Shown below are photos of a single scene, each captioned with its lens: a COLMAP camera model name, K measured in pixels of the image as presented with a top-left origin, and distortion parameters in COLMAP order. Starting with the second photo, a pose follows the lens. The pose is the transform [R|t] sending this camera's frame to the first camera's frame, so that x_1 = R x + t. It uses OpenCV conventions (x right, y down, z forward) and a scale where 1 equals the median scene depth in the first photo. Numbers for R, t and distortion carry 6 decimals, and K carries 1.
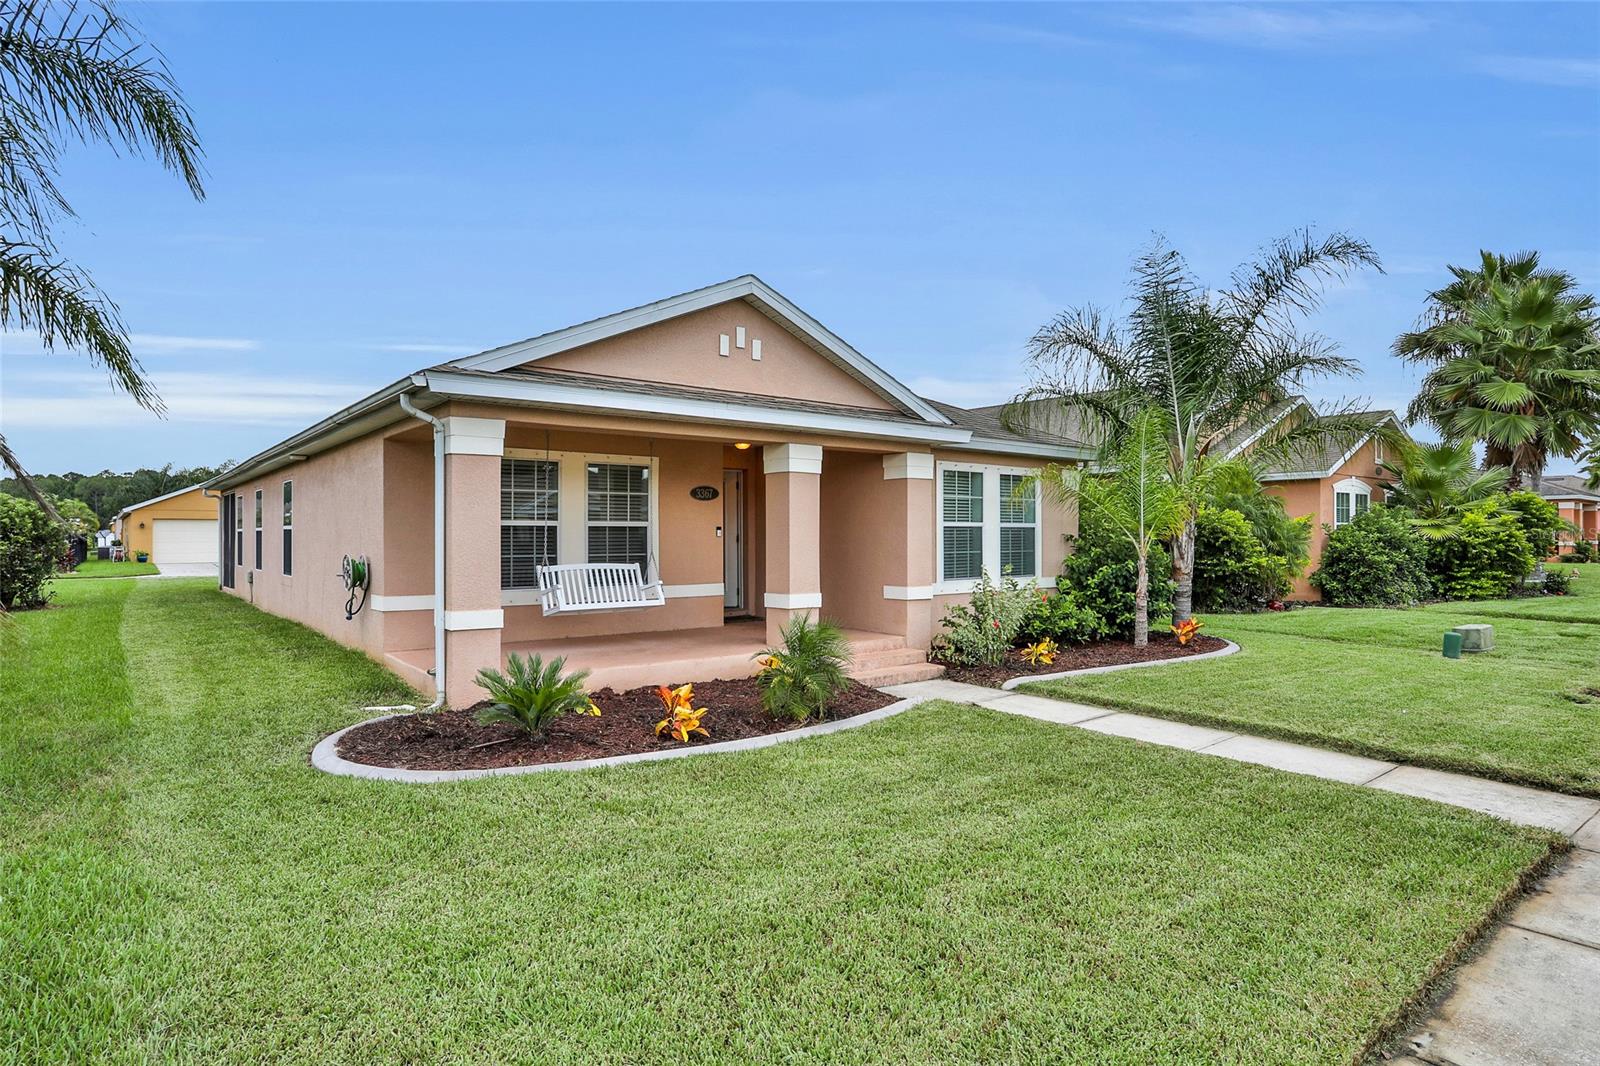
lens RADIAL K [[891.1, 0, 802.1], [0, 891.1, 536.5], [0, 0, 1]] dist [0.000647, -0.000002]
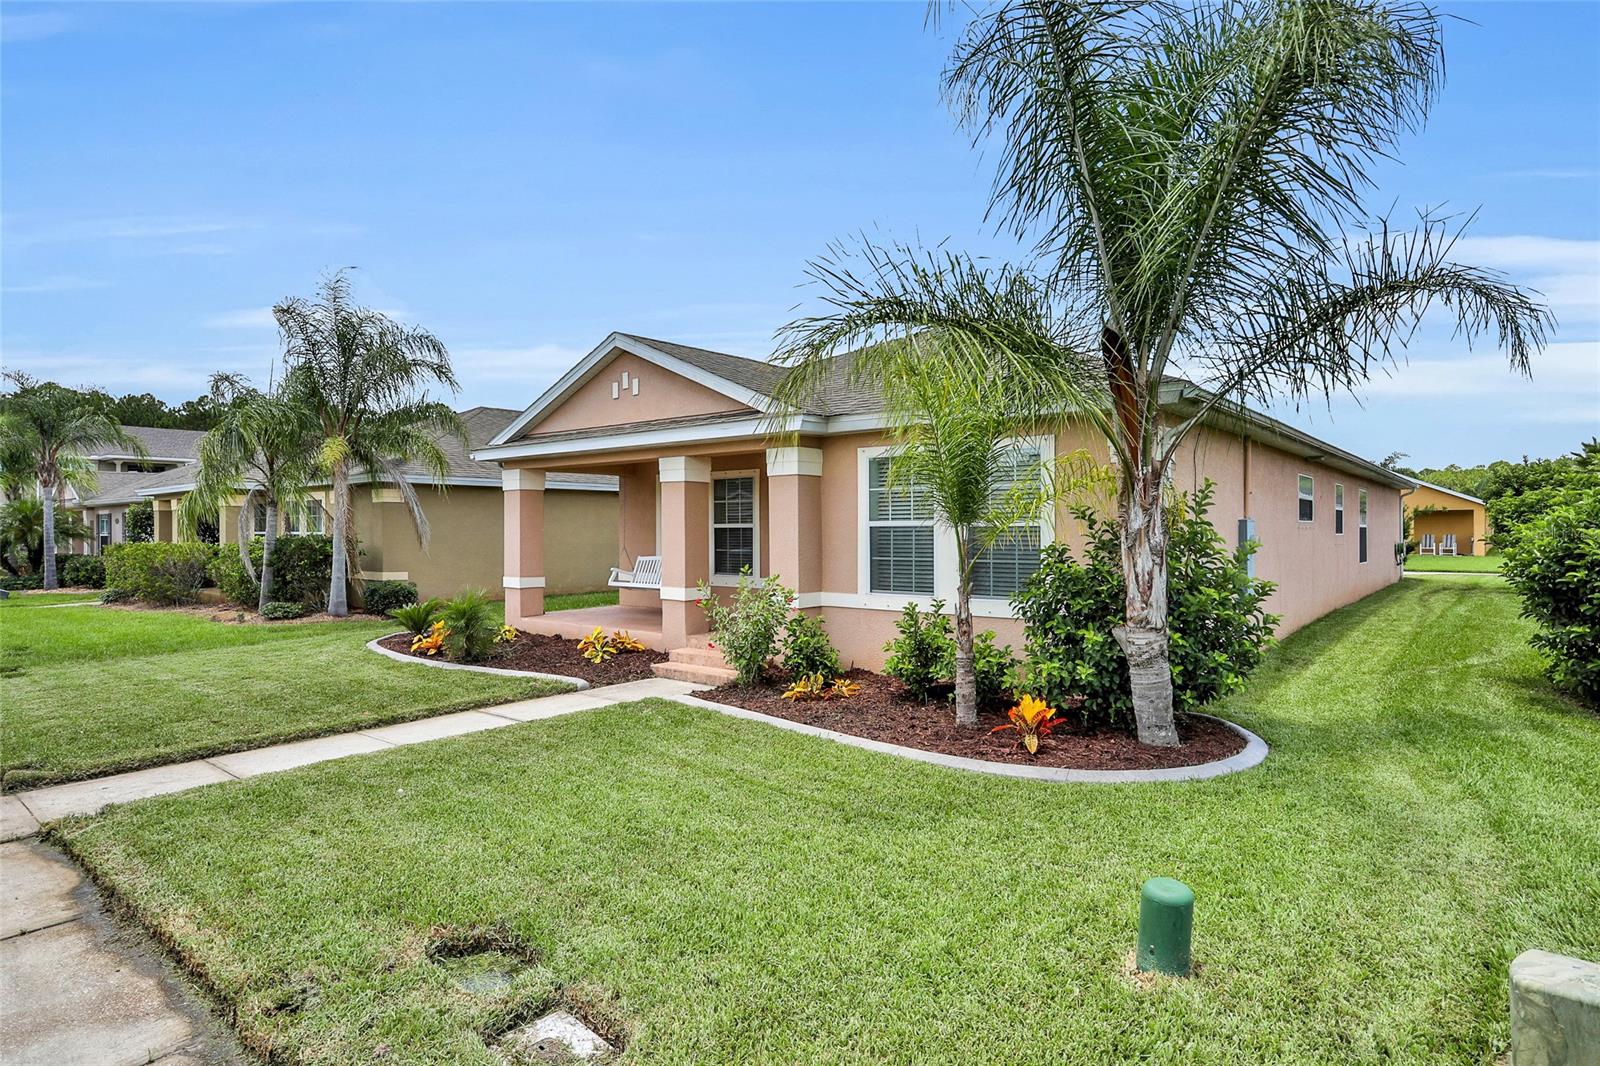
lens RADIAL K [[891.1, 0, 801.8], [0, 891.1, 530.4], [0, 0, 1]] dist [0.000647, -0.000002]
pose [[0.223168, 0.004337, -0.974770, 1.135374], [0.007680, 0.999951, 0.006207, -0.015764], [0.974750, -0.008871, 0.223123, 0.892390]]
